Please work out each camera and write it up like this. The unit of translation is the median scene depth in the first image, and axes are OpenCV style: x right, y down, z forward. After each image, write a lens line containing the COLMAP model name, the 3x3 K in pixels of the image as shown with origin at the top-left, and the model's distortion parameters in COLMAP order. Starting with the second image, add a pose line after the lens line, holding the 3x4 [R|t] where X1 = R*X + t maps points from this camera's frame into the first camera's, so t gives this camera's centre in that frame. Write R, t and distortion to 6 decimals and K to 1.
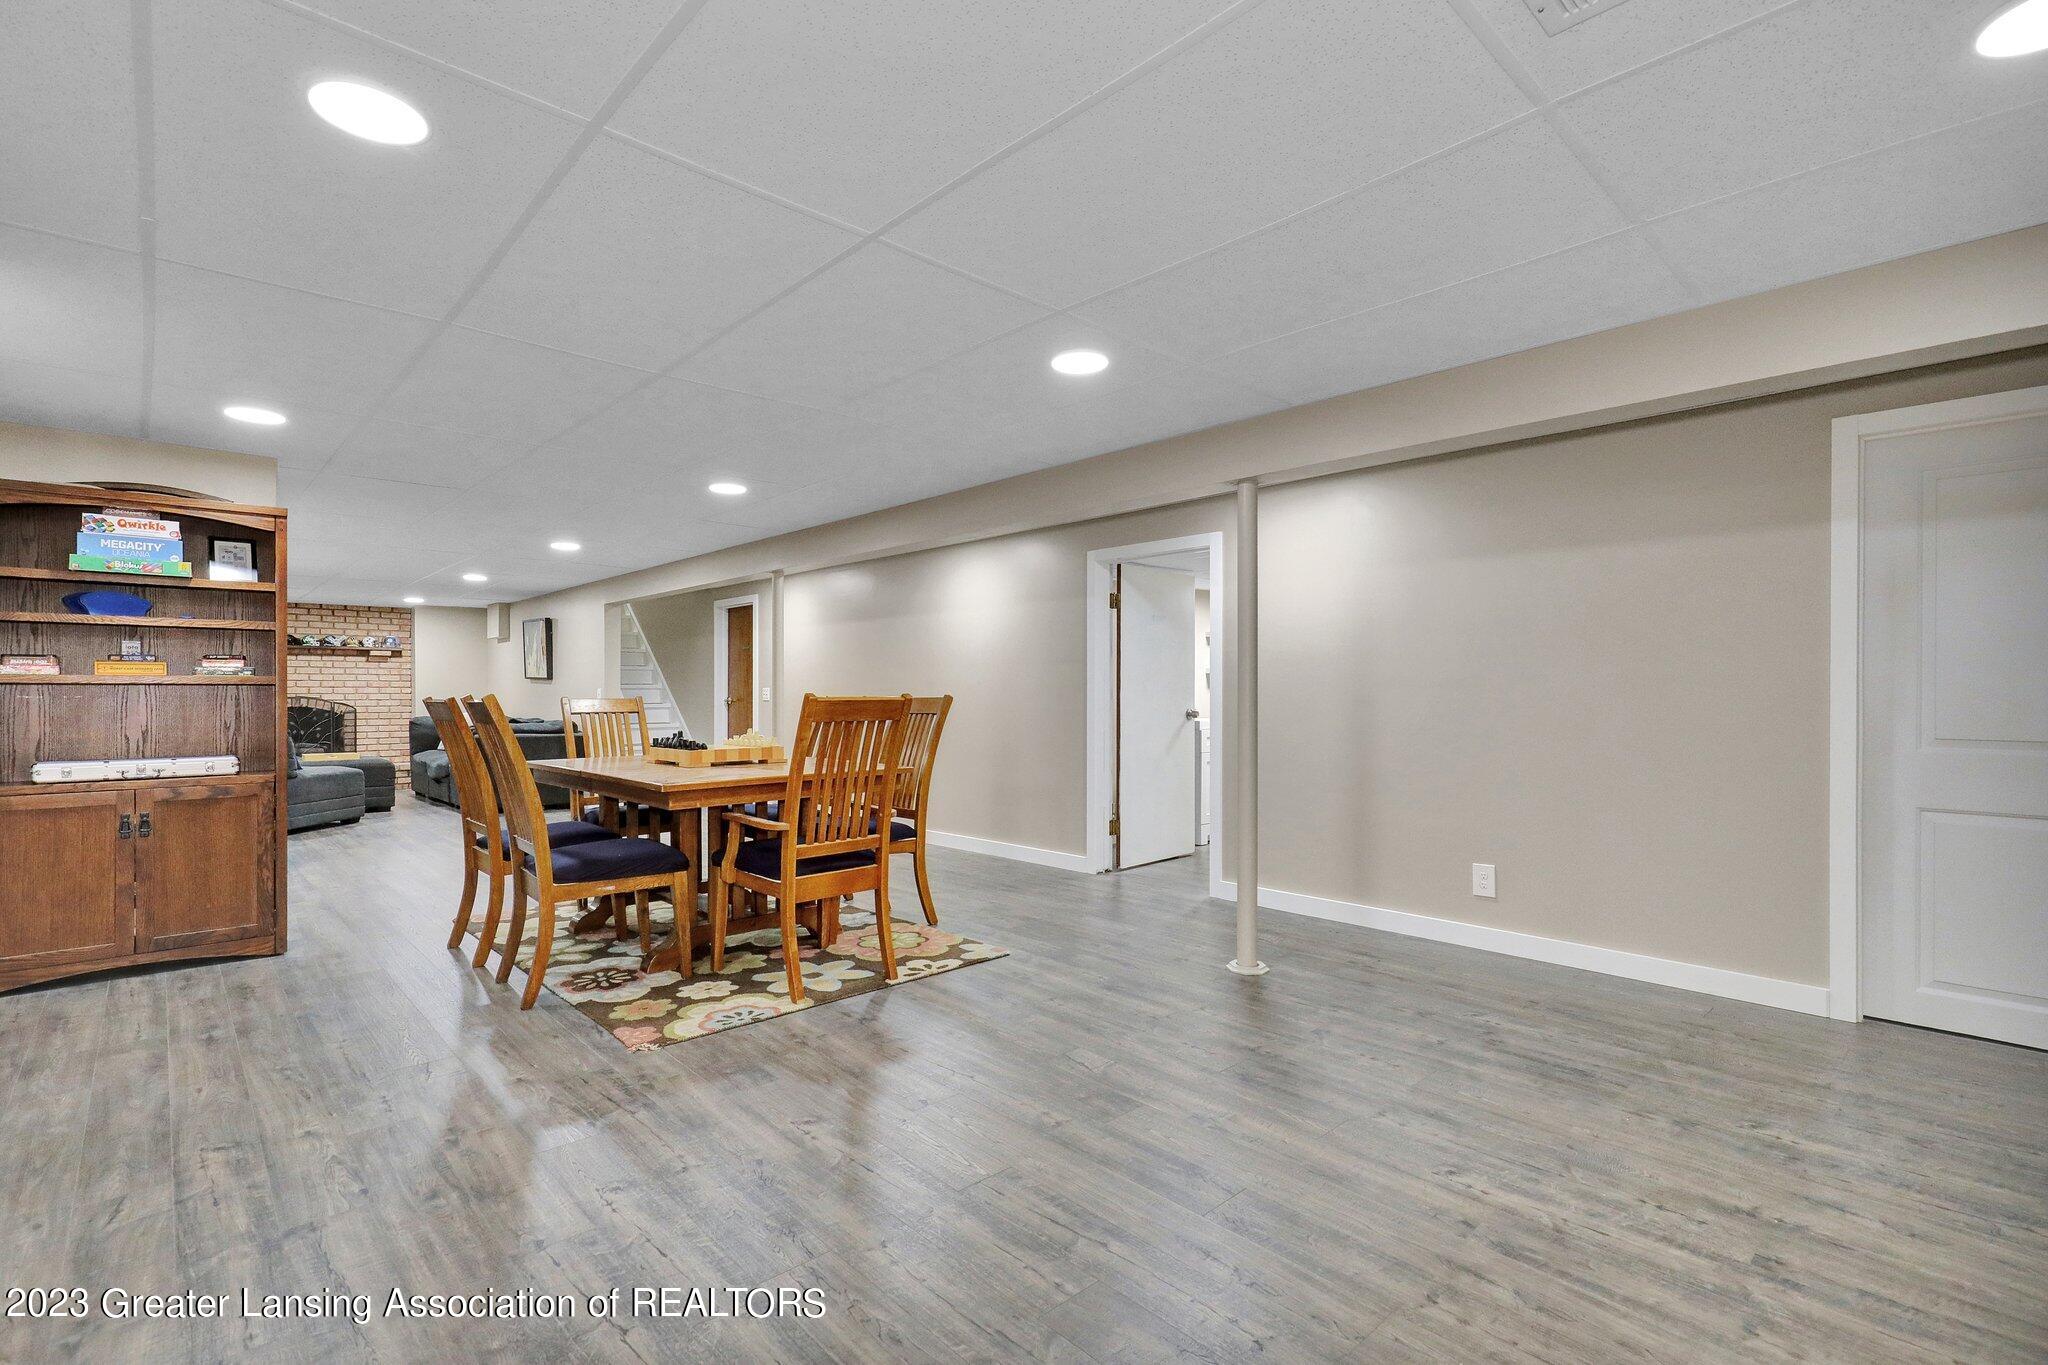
lens RADIAL K [[935.5, 0, 1019.7], [0, 935.5, 691.5], [0, 0, 1]] dist [0.000142, -0.000688]
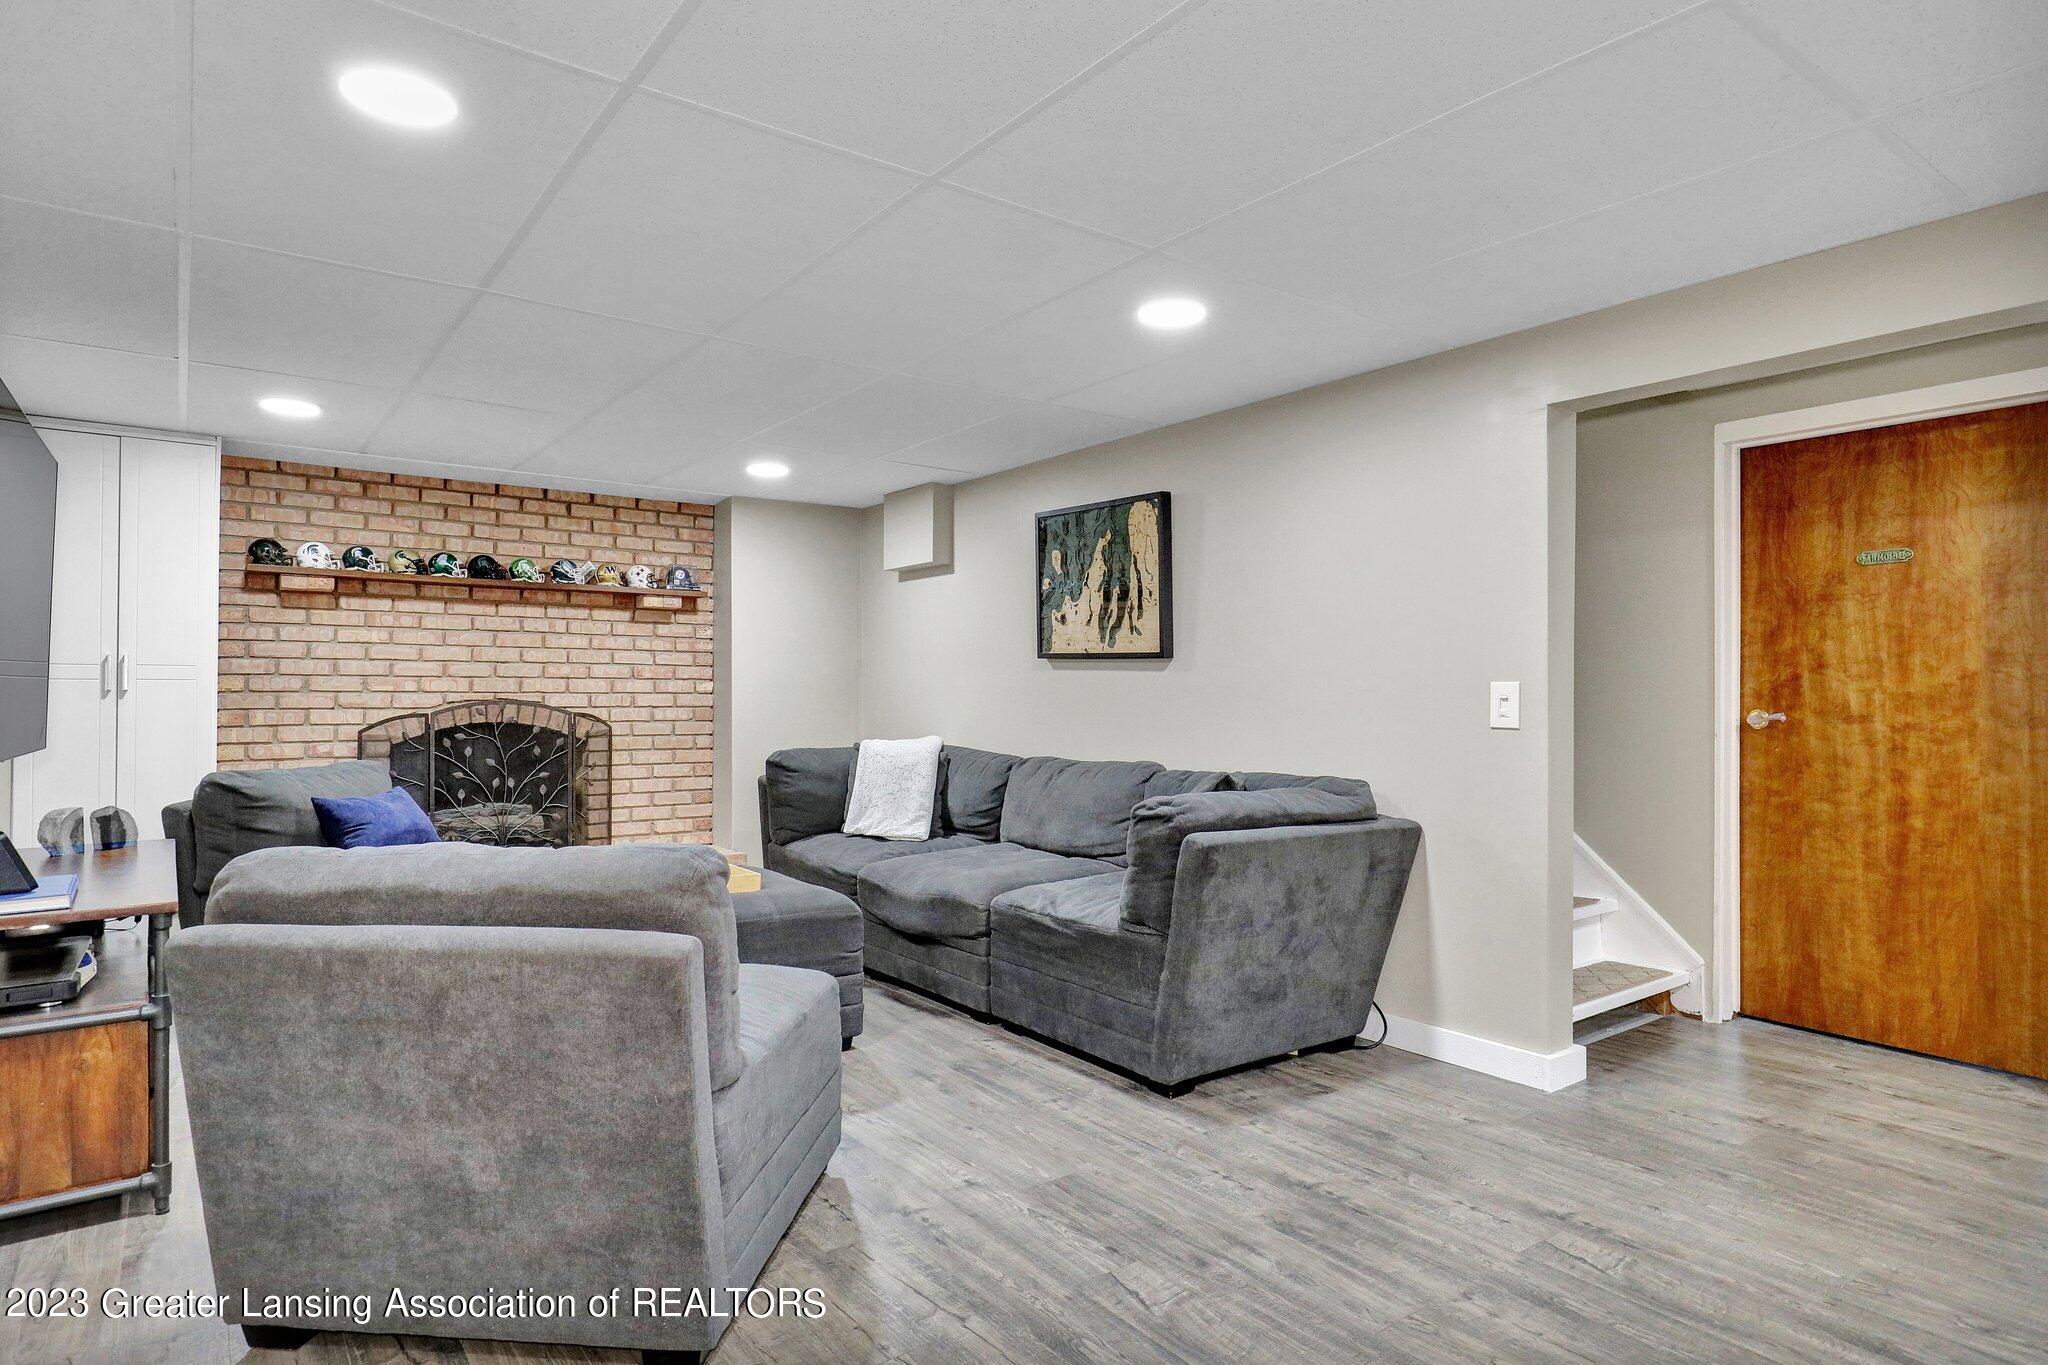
lens RADIAL K [[1158.1, 0, 1027.7], [0, 1158.1, 681.3], [0, 0, 1]] dist [0.003130, 0.000387]
pose [[0.992814, 0.004536, -0.119583, -0.455919], [-0.005831, 0.999928, -0.010483, 0.001373], [0.119527, 0.011105, 0.992769, 0.486543]]
